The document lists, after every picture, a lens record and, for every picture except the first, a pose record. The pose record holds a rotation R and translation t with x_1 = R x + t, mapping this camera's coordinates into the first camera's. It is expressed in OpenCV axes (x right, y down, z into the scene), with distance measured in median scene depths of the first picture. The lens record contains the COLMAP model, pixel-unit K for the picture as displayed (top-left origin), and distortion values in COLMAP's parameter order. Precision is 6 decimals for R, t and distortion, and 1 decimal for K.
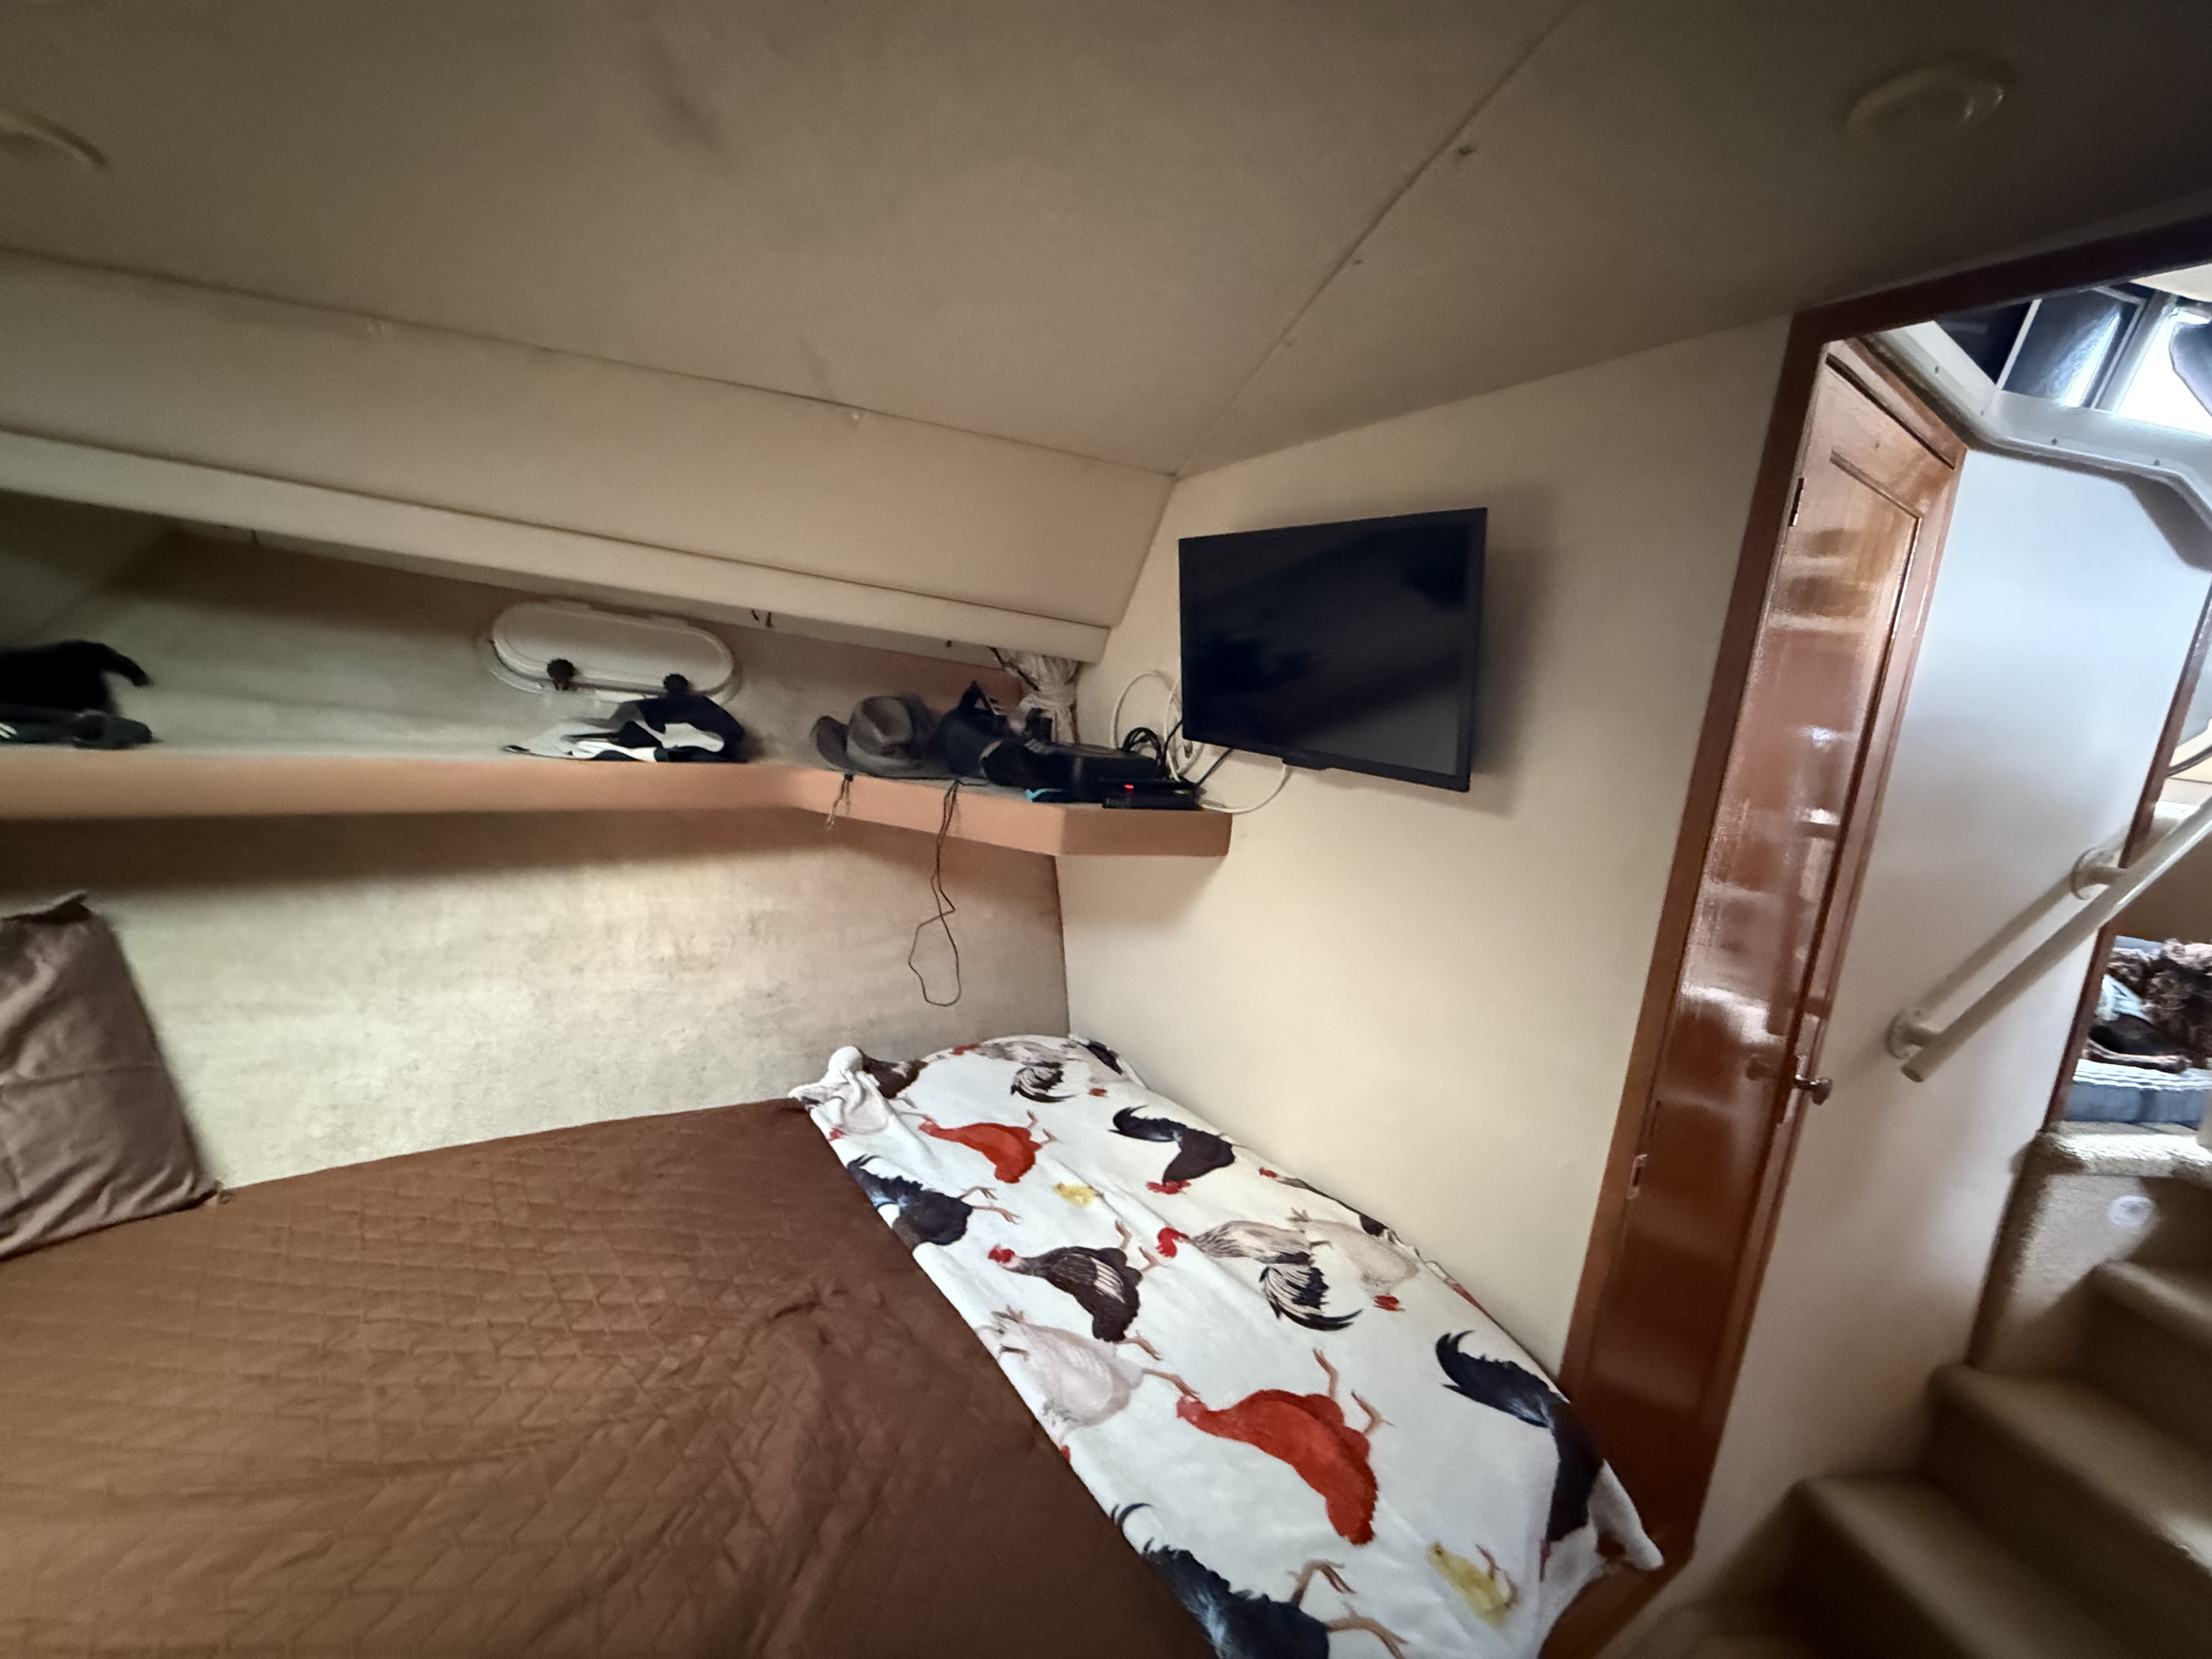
lens RADIAL K [[885.4, 0, 1099.6], [0, 885.4, 833.3], [0, 0, 1]] dist [-0.002087, -0.000181]
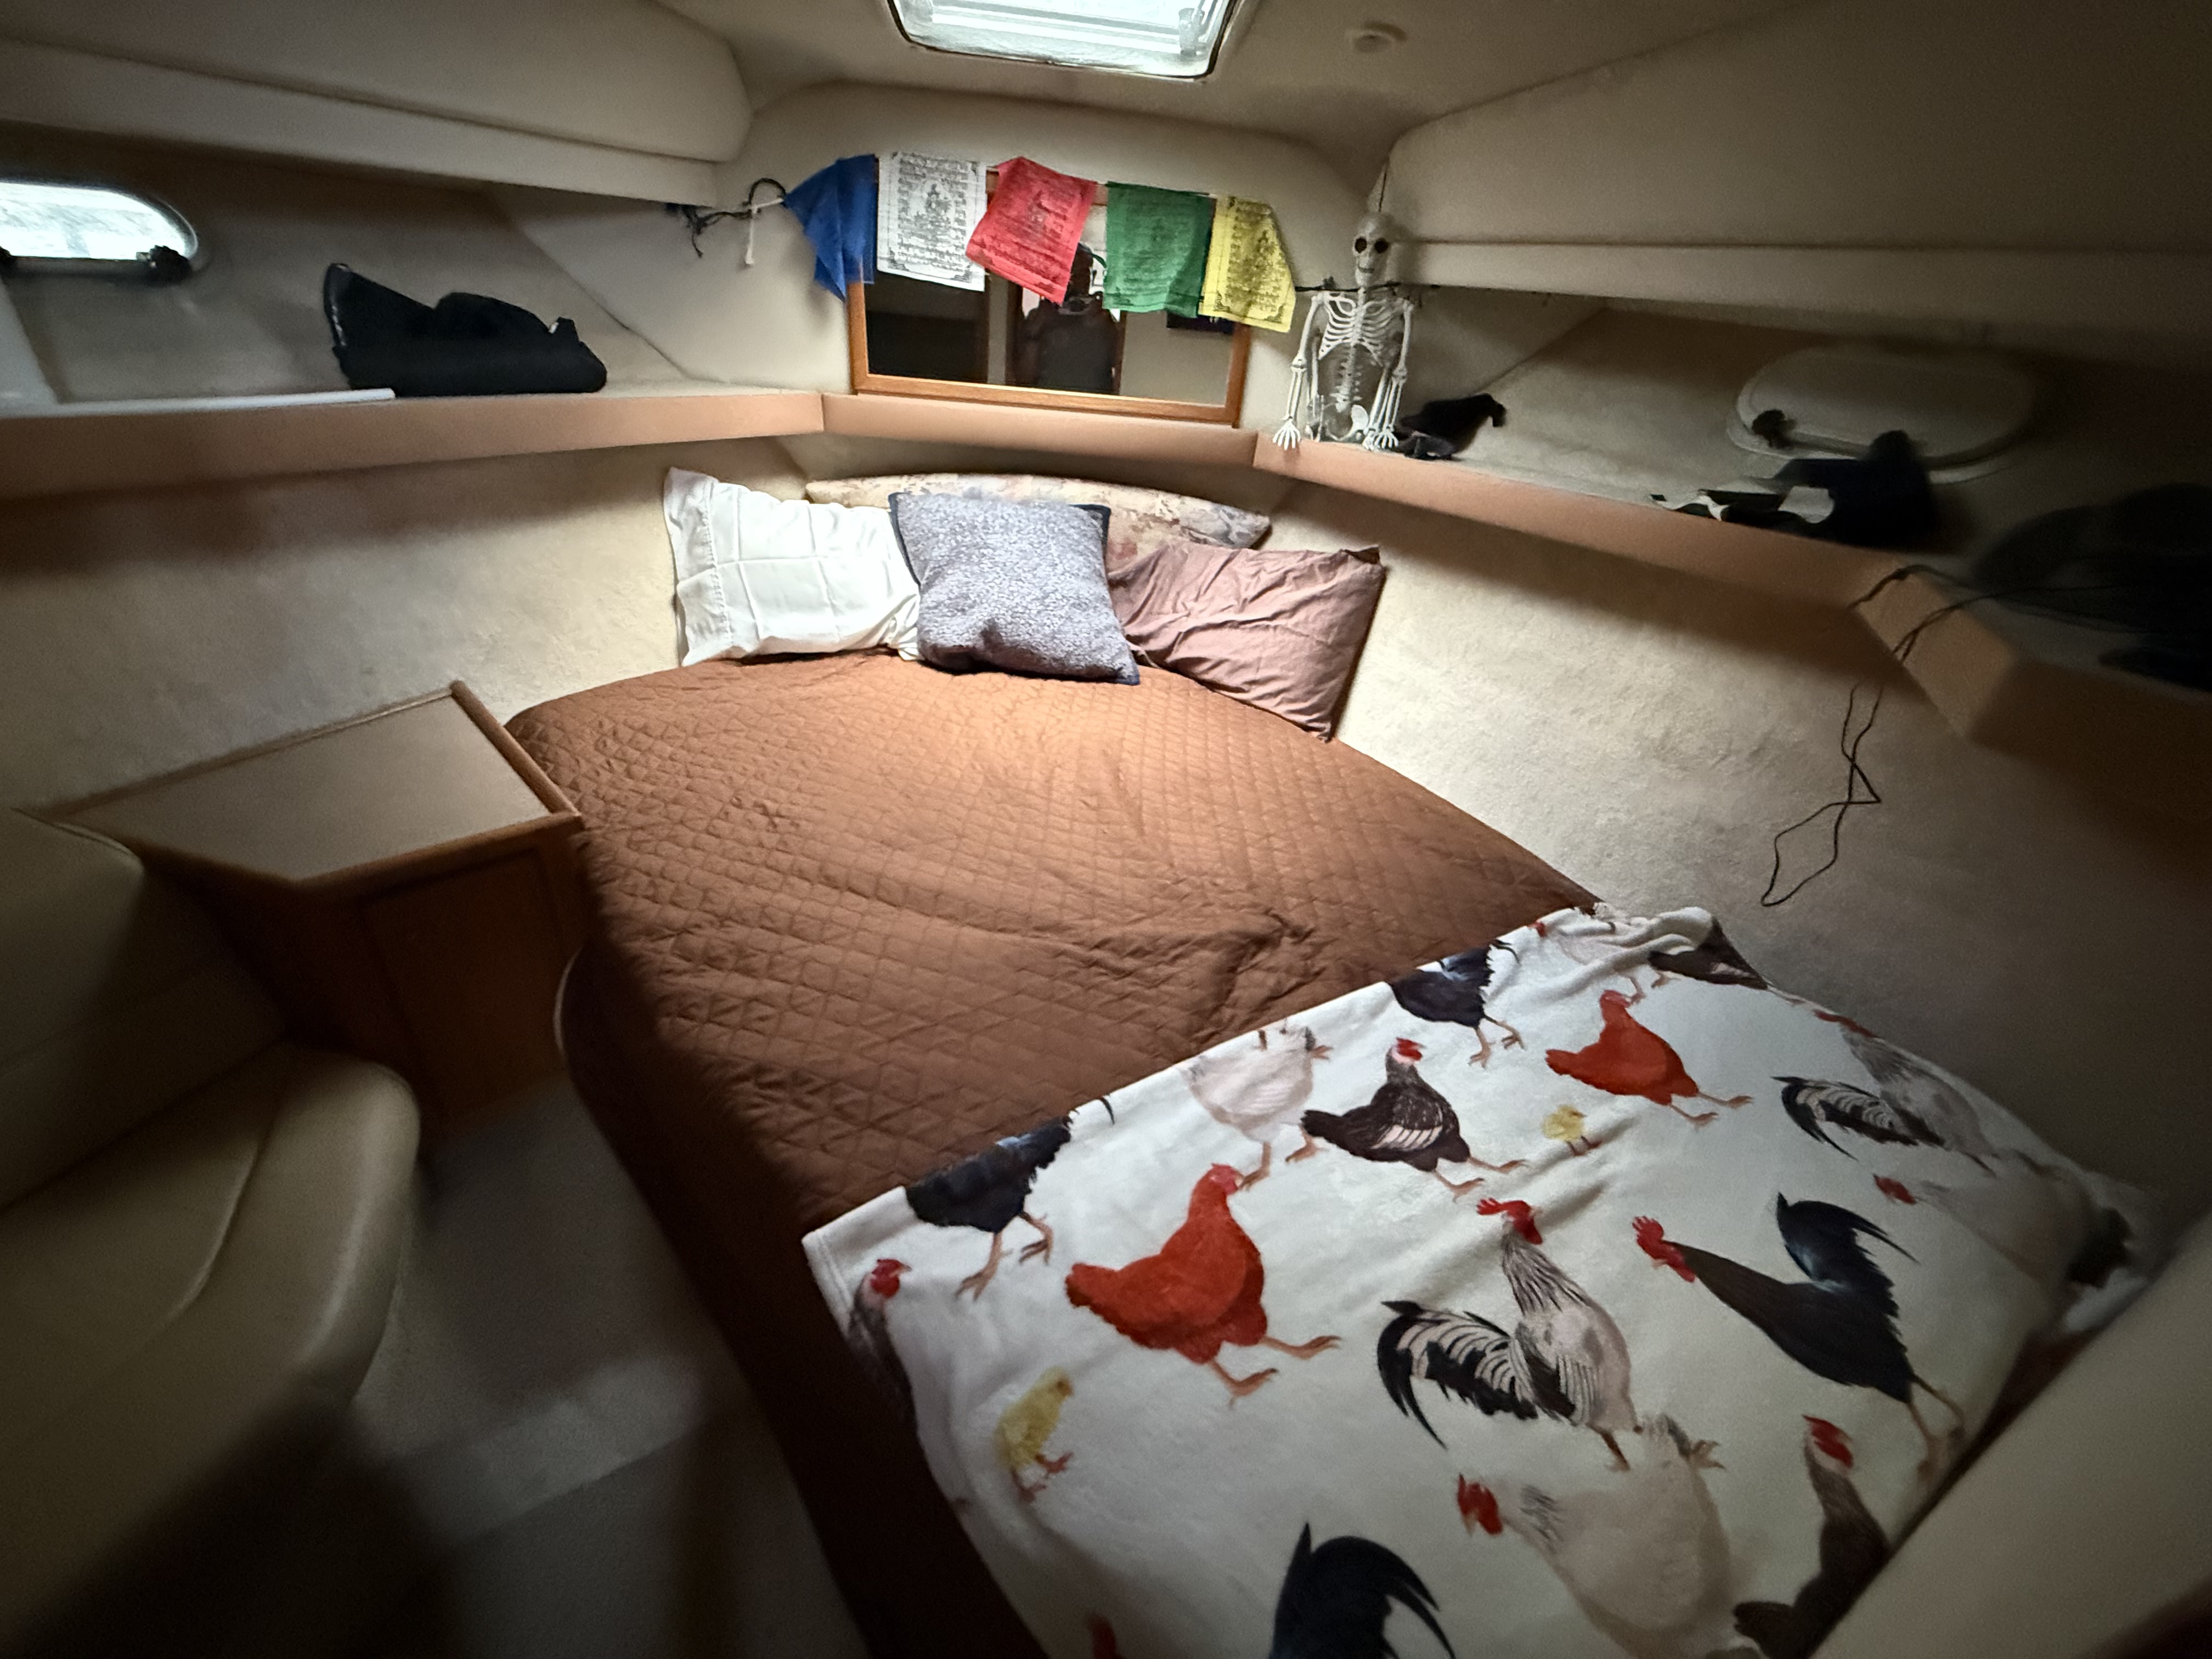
lens RADIAL K [[885.4, 0, 1097.9], [0, 885.4, 831.6], [0, 0, 1]] dist [-0.002087, -0.000181]
pose [[-0.104362, 0.398357, -0.911274, 0.684814], [-0.257507, 0.874208, 0.411644, -0.014588], [0.960624, 0.277619, 0.011346, 0.632724]]
